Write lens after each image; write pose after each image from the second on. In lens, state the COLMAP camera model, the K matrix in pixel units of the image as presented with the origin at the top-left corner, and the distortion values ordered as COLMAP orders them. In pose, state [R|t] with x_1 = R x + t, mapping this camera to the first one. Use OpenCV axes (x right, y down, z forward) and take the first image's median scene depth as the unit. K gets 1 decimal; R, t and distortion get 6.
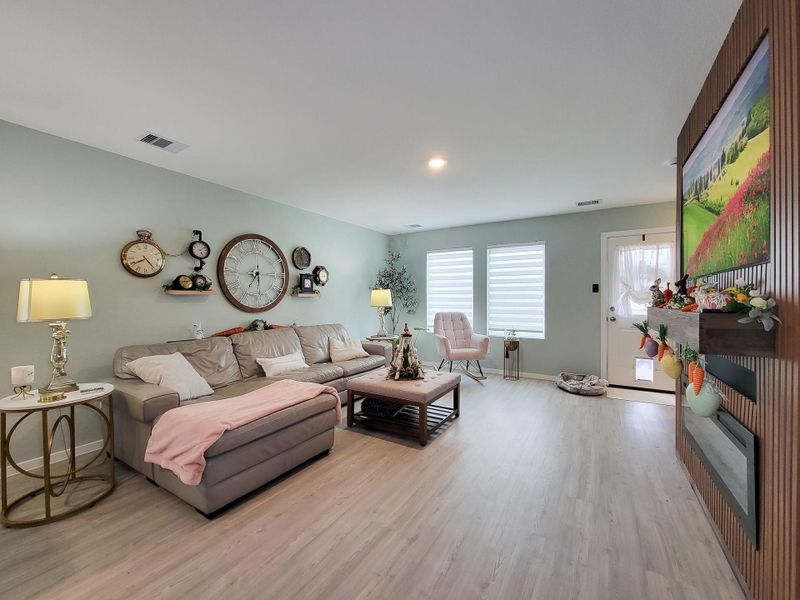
lens RADIAL K [[331.8, 0, 400.0], [0, 331.8, 300.0], [0, 0, 1]] dist [0.000767, -0.000164]
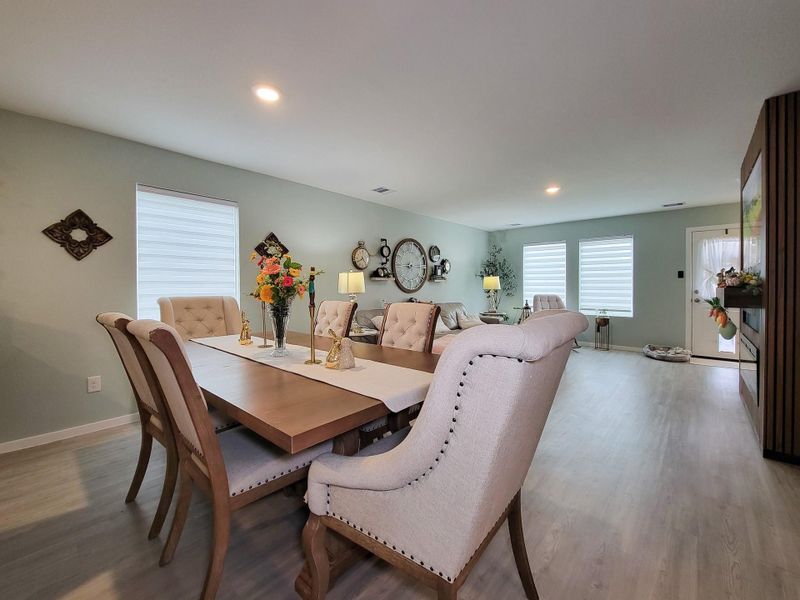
lens RADIAL K [[335.5, 0, 398.4], [0, 335.5, 287.6], [0, 0, 1]] dist [-0.000407, -0.000523]
pose [[0.982637, 0.001776, -0.185530, -0.185073], [-0.001246, 0.999995, 0.002974, 0.009314], [0.185535, -0.002692, 0.982634, -0.374996]]
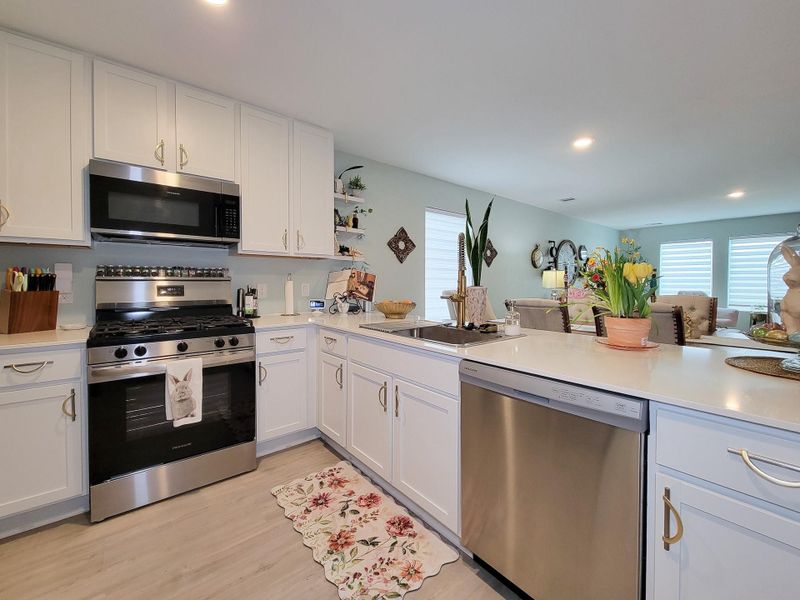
lens RADIAL K [[331.5, 0, 400.0], [0, 331.5, 289.3], [0, 0, 1]] dist [0.001122, -0.000192]
pose [[0.944081, 0.010644, -0.329541, -0.572858], [-0.004357, 0.999794, 0.019812, 0.011859], [0.329684, -0.017268, 0.943933, -0.671780]]
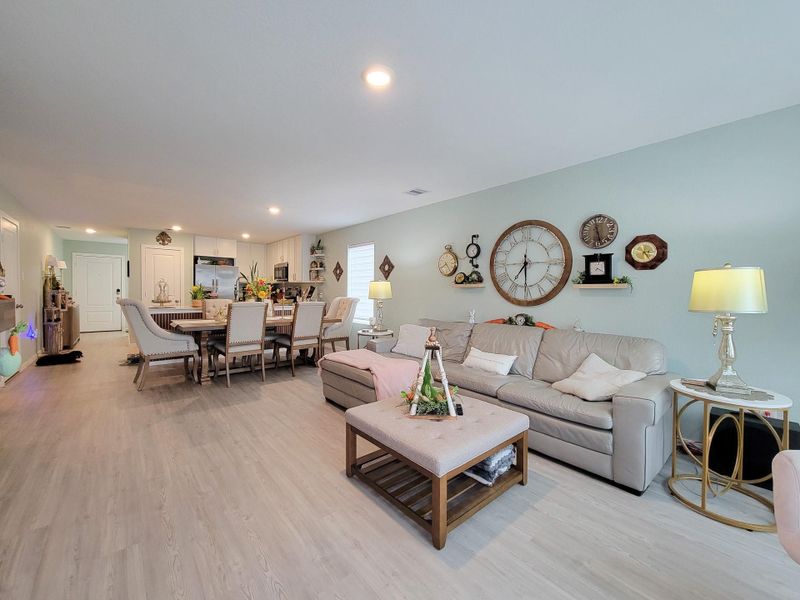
lens RADIAL K [[328.2, 0, 402.5], [0, 328.2, 300.5], [0, 0, 1]] dist [-0.001515, -0.000743]
pose [[-0.309982, 0.032621, -0.950183, 0.461417], [-0.008065, 0.999285, 0.036938, -0.007010], [0.950708, 0.019113, -0.309497, 0.816737]]
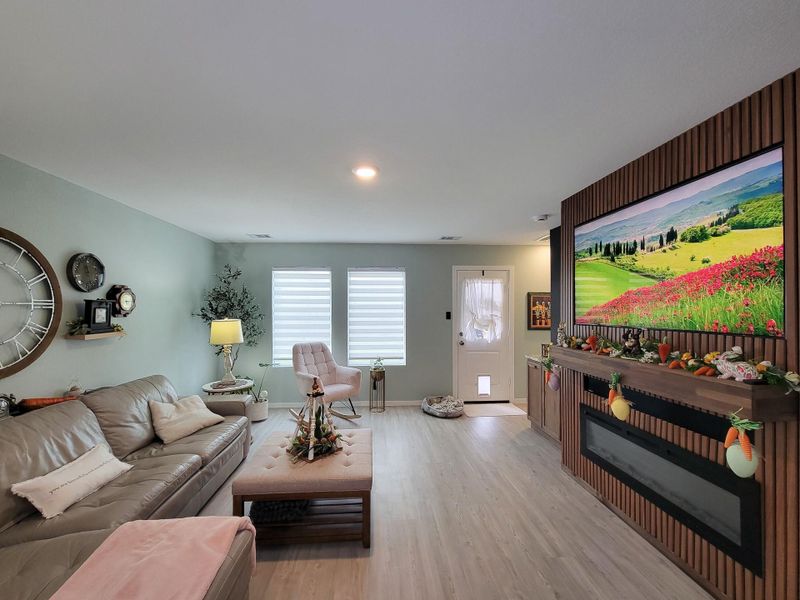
lens RADIAL K [[330.6, 0, 394.8], [0, 330.6, 307.6], [0, 0, 1]] dist [-0.000574, -0.000920]
pose [[0.819503, -0.000996, 0.573074, -0.183597], [0.004007, 0.999984, -0.003991, -0.058673], [-0.573061, 0.005567, 0.819494, 0.211295]]
